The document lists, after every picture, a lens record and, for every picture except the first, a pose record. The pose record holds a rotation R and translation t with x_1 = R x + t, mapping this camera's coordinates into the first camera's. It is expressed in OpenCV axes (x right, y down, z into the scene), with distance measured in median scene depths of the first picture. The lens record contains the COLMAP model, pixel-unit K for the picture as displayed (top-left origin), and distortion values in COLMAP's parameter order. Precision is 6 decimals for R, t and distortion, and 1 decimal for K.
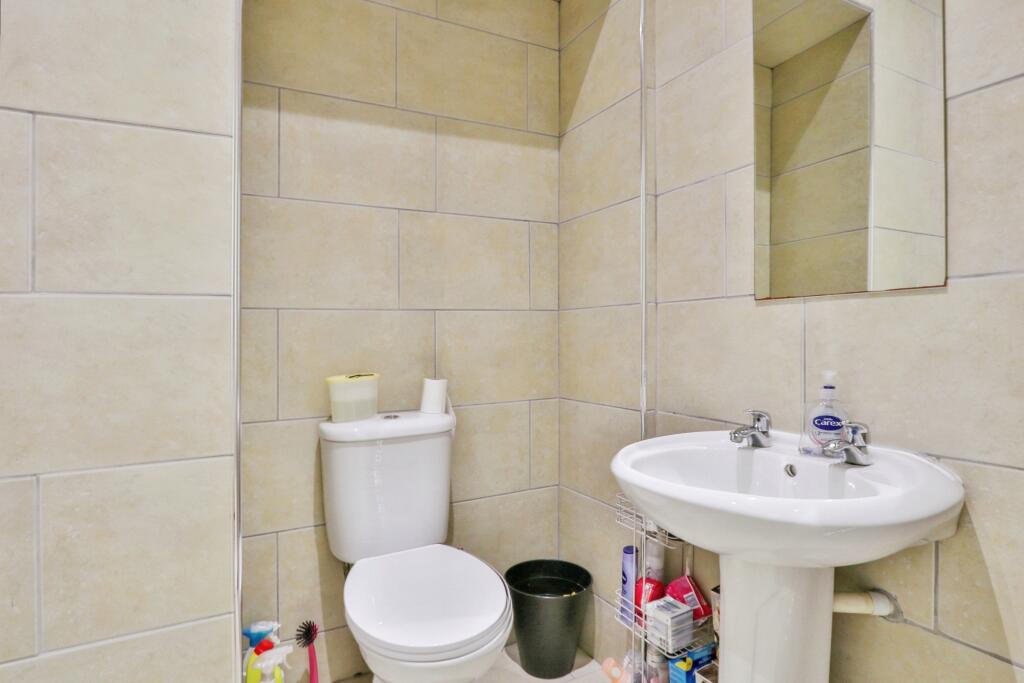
lens RADIAL K [[556.5, 0, 510.6], [0, 556.5, 338.4], [0, 0, 1]] dist [-0.020244, 0.006702]
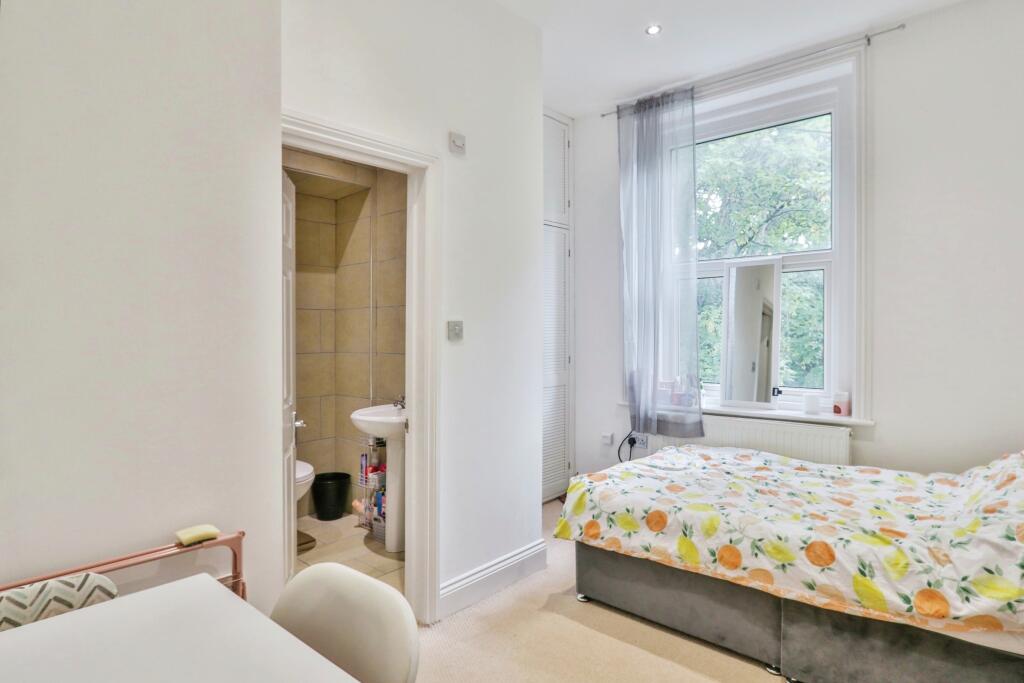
lens RADIAL K [[556.5, 0, 511.7], [0, 556.5, 340.3], [0, 0, 1]] dist [-0.020244, 0.006702]
pose [[0.933498, -0.001263, 0.358580, -0.054888], [0.001868, 0.999997, -0.001339, -0.124456], [-0.358578, 0.001919, 0.933498, -1.543216]]
